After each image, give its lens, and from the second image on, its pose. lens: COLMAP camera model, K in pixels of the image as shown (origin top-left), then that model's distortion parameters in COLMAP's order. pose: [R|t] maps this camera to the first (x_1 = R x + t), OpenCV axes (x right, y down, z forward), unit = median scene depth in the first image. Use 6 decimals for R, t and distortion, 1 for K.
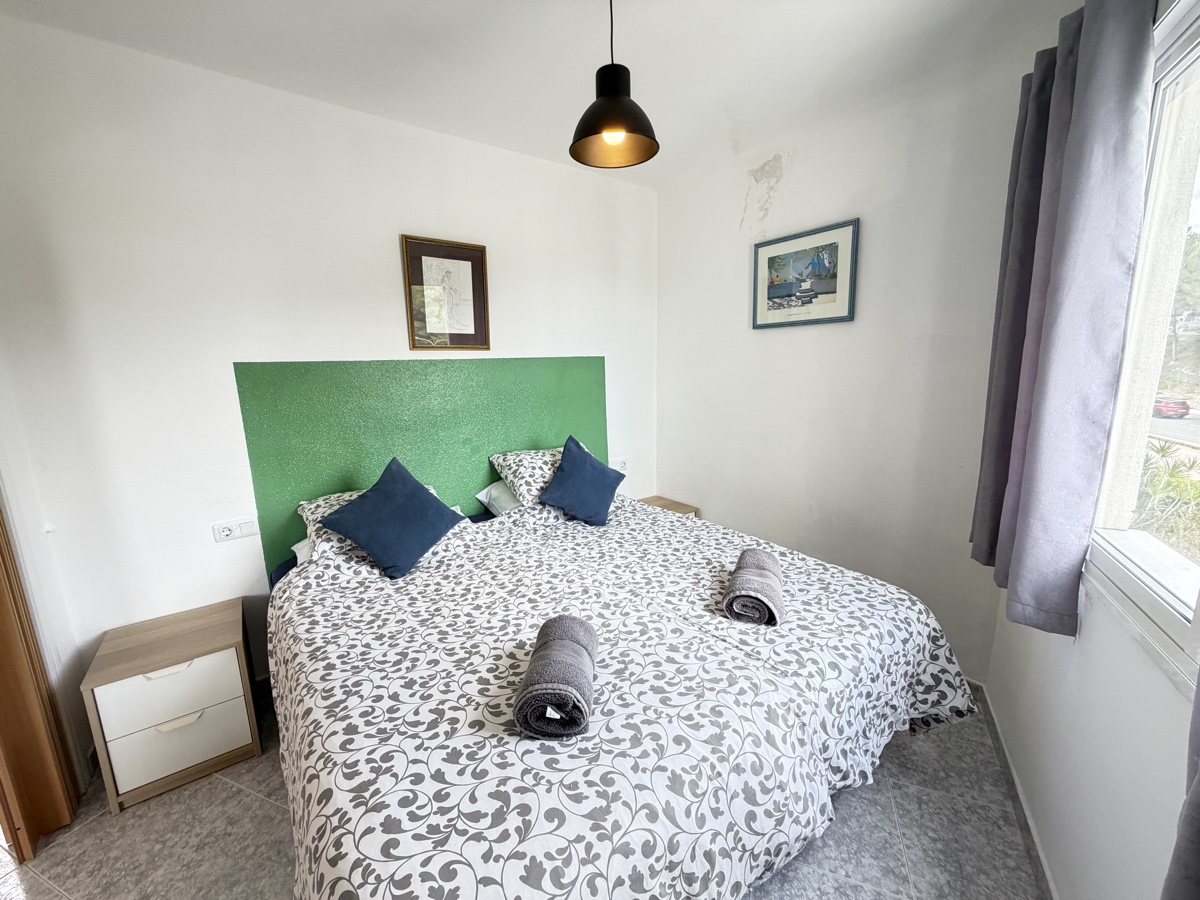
lens RADIAL K [[480.1, 0, 598.9], [0, 480.1, 452.9], [0, 0, 1]] dist [0.002560, -0.000068]
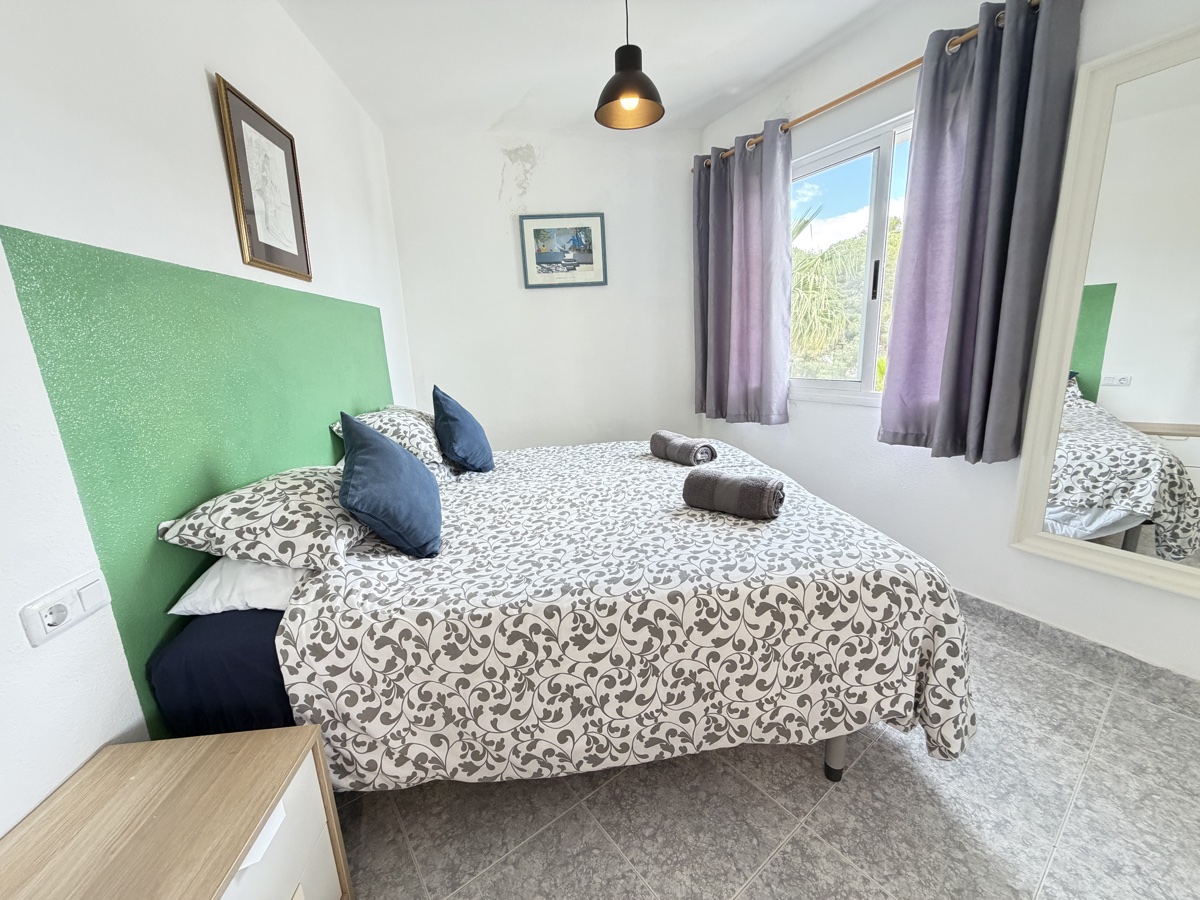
lens RADIAL K [[480.1, 0, 598.9], [0, 480.1, 452.9], [0, 0, 1]] dist [0.002560, -0.000068]
pose [[0.516620, -0.189664, 0.834944, -0.730992], [0.195378, 0.975543, 0.100712, 0.061403], [-0.833625, 0.111100, 0.541041, 0.280167]]
